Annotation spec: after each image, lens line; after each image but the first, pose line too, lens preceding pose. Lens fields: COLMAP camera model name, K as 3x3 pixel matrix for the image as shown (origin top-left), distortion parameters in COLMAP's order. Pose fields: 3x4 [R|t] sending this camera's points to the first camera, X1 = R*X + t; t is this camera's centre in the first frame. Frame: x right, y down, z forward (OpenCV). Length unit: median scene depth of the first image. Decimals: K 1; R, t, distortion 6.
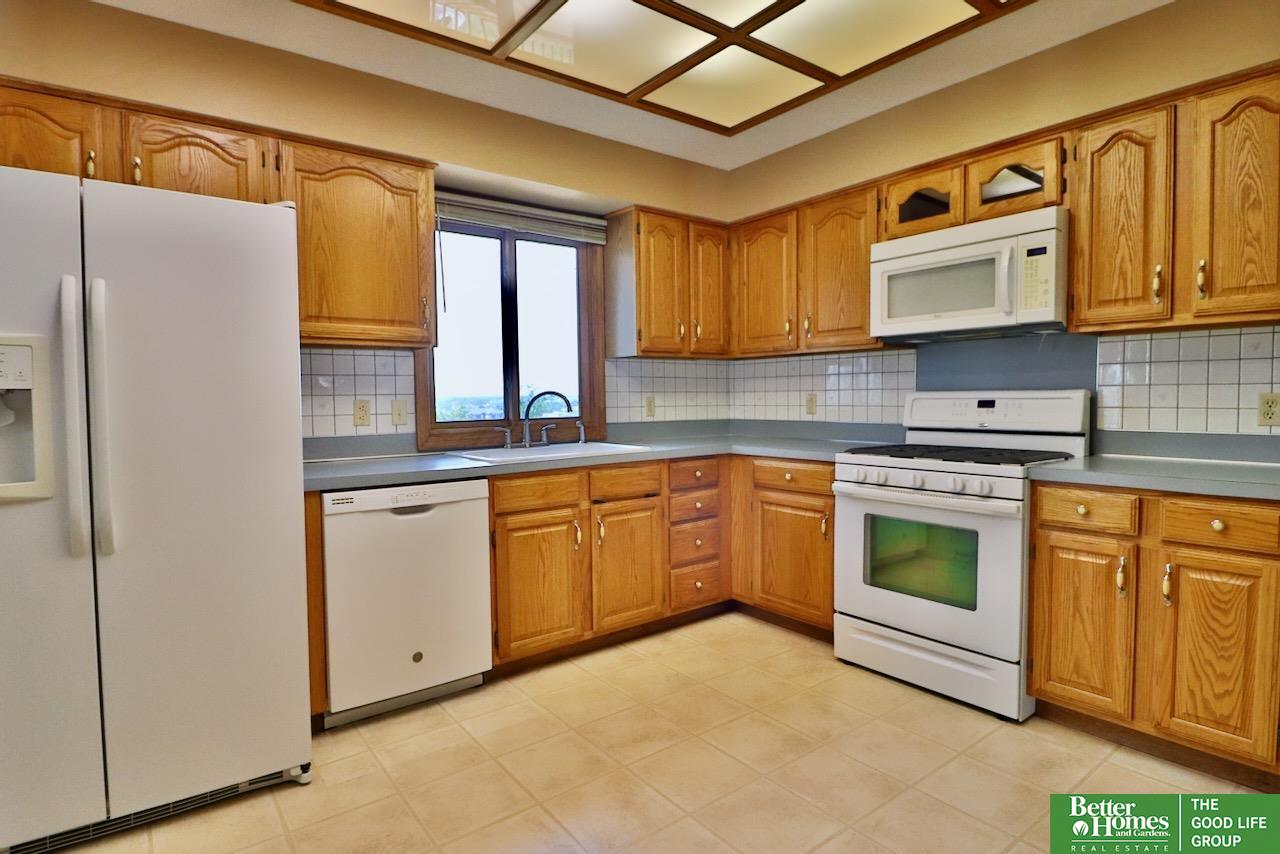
lens RADIAL K [[663.9, 0, 631.2], [0, 663.9, 427.0], [0, 0, 1]] dist [0.001385, -0.015287]
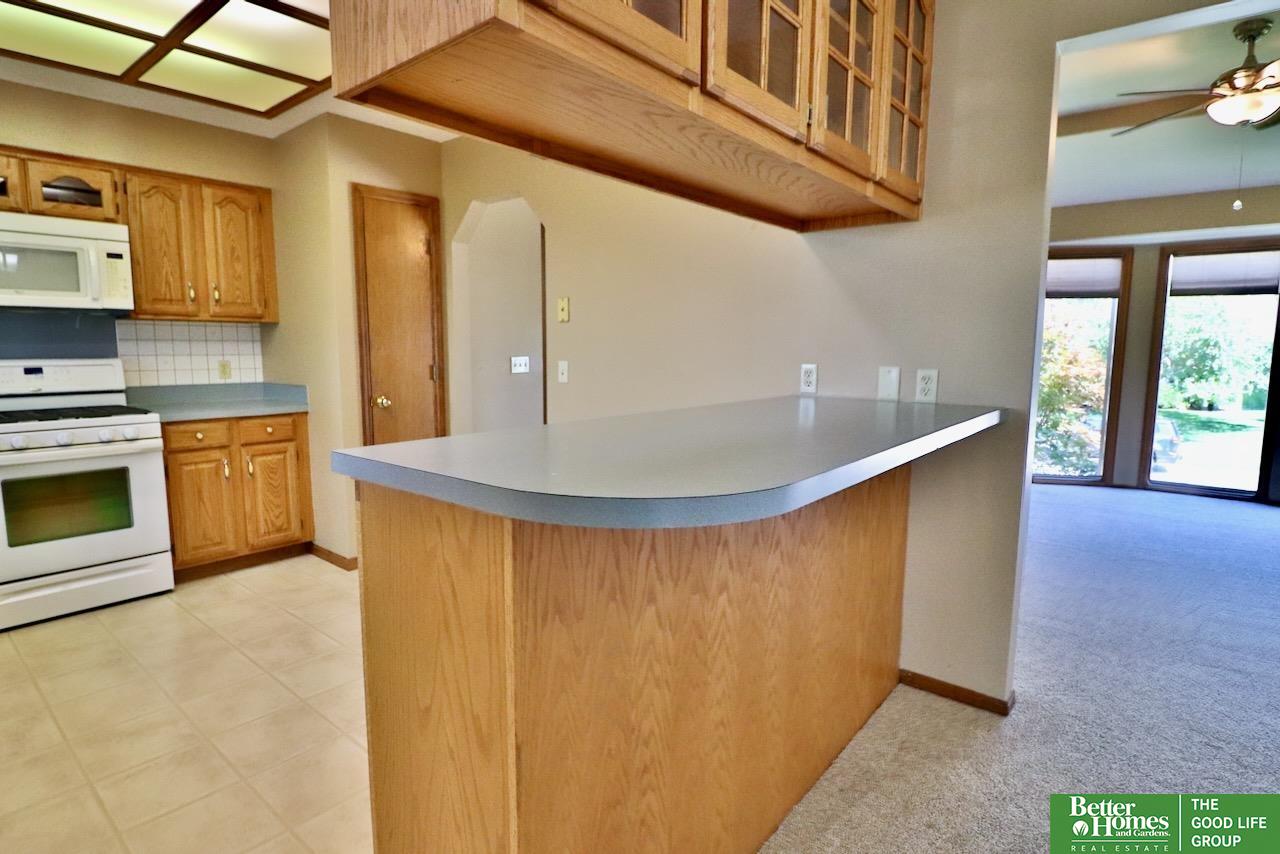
lens RADIAL K [[663.9, 0, 631.2], [0, 663.9, 427.0], [0, 0, 1]] dist [0.001385, -0.015287]
pose [[-0.233129, -0.105417, 0.966715, -0.837370], [0.041154, 0.992147, 0.118115, -0.031312], [-0.971575, 0.067321, -0.226960, 0.272745]]
